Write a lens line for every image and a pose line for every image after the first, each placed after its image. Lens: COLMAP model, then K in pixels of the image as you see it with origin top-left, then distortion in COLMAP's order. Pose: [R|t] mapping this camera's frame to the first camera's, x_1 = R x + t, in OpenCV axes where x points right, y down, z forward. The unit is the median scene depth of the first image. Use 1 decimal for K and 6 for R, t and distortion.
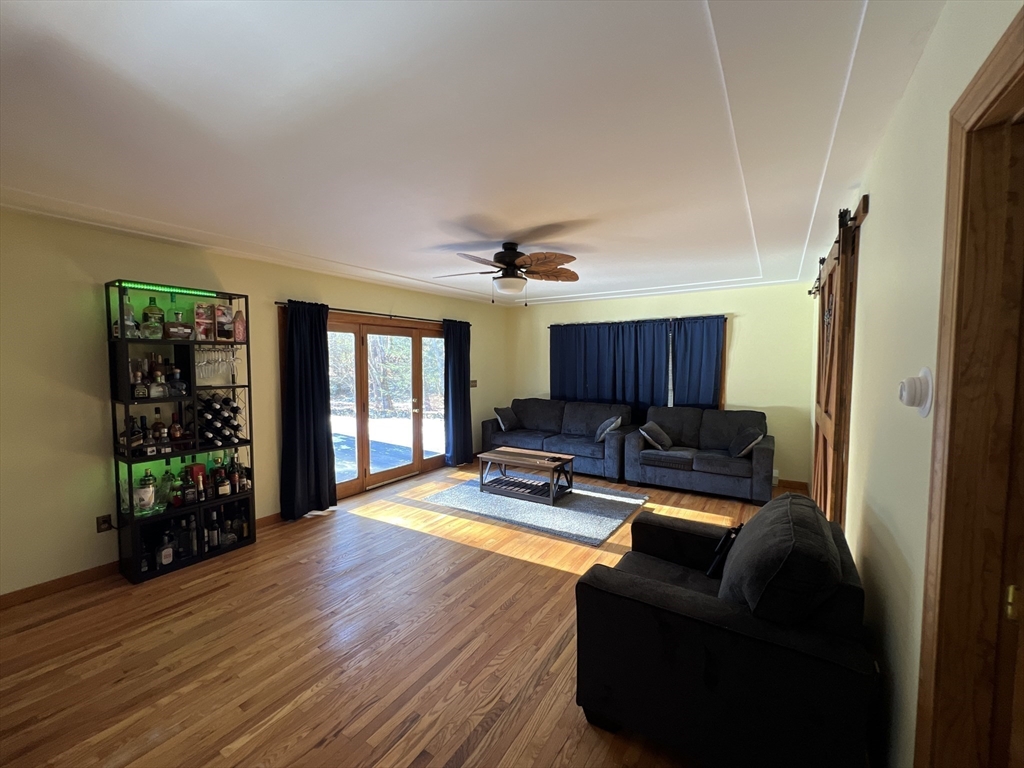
lens RADIAL K [[409.2, 0, 512.7], [0, 409.2, 384.5], [0, 0, 1]] dist [0.000118, 0.000200]
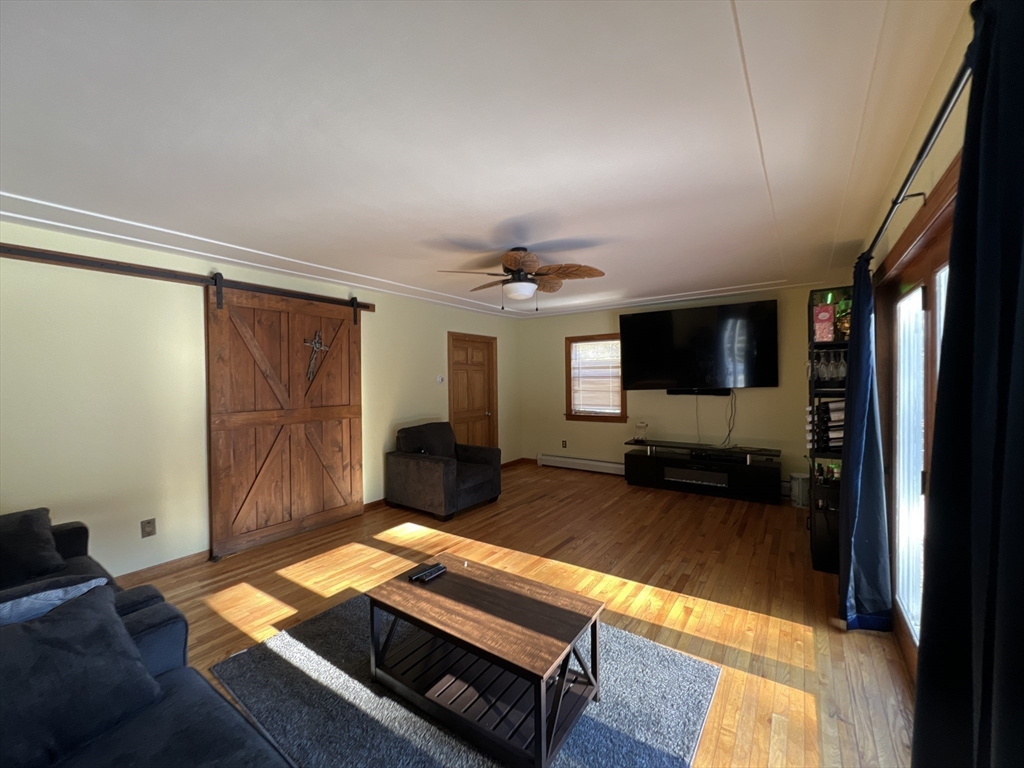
lens RADIAL K [[409.2, 0, 512.7], [0, 409.2, 384.5], [0, 0, 1]] dist [0.000118, 0.000200]
pose [[-0.999269, 0.015507, 0.034937, -0.024281], [0.018286, 0.996571, 0.080701, -0.112391], [-0.033566, 0.081280, -0.996126, 2.257050]]
